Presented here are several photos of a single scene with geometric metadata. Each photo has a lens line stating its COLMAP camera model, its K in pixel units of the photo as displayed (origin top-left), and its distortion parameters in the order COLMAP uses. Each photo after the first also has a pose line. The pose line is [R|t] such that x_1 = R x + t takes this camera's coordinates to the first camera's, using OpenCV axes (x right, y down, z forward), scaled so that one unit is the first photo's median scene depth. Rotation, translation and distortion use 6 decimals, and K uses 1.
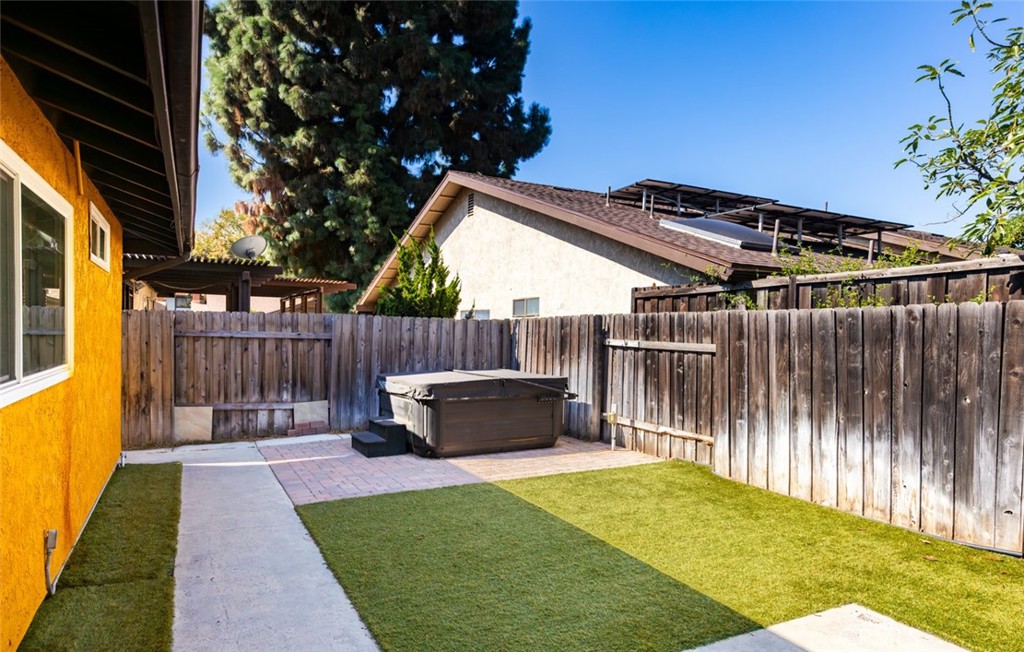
lens RADIAL K [[618.8, 0, 497.7], [0, 618.8, 352.4], [0, 0, 1]] dist [0.000159, 0.000745]
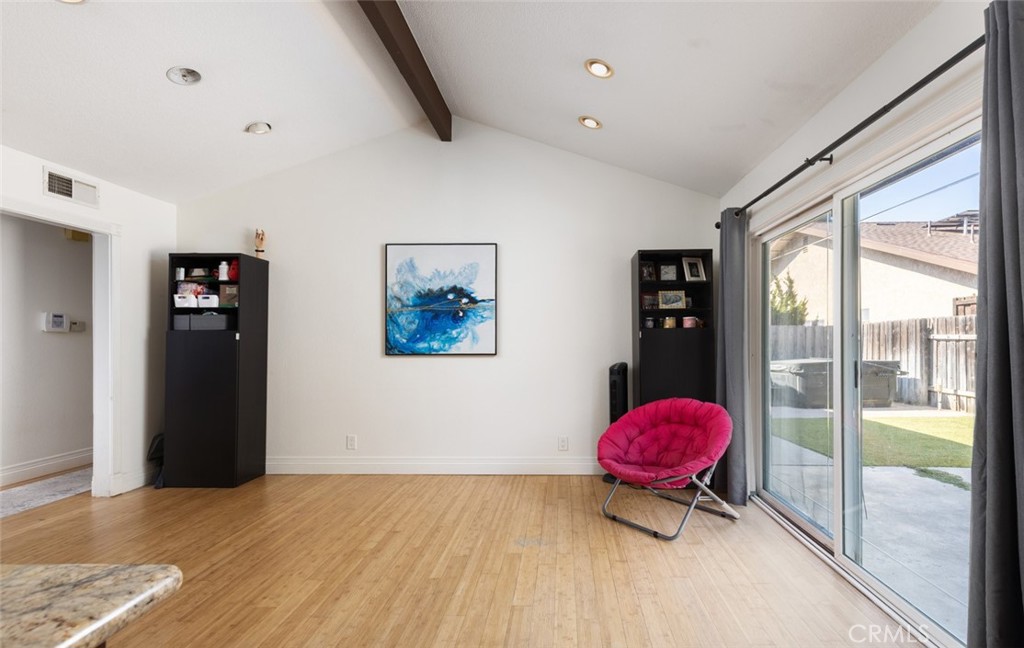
lens RADIAL K [[493.4, 0, 550.9], [0, 493.4, 342.1], [0, 0, 1]] dist [0.004238, 0.000673]
pose [[0.884978, -0.024167, -0.465006, -0.071574], [0.006419, 0.999190, -0.039713, 0.035240], [0.465589, 0.032161, 0.884416, -0.424960]]
